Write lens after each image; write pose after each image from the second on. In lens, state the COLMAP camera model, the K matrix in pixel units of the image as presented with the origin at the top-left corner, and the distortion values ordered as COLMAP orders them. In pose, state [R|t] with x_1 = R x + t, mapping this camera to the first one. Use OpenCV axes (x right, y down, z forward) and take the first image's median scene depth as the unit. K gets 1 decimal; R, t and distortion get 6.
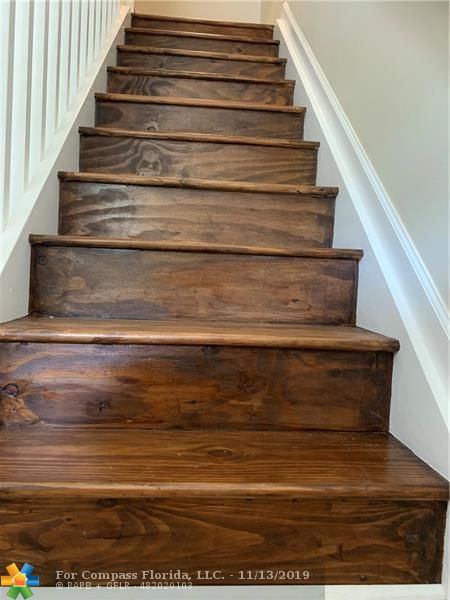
lens RADIAL K [[462.1, 0, 224.4], [0, 462.1, 295.0], [0, 0, 1]] dist [0.051332, -0.071249]
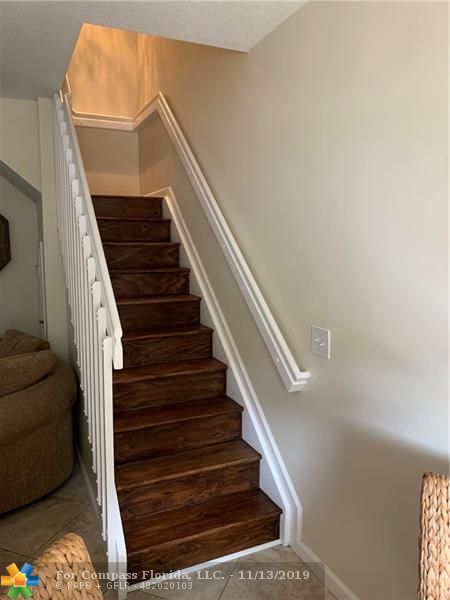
lens RADIAL K [[462.1, 0, 229.1], [0, 462.1, 299.5], [0, 0, 1]] dist [0.051332, -0.071249]
pose [[0.932168, -0.078373, 0.353442, -0.695100], [0.047357, 0.994295, 0.095577, -1.081446], [-0.358916, -0.072356, 0.930561, -1.401434]]
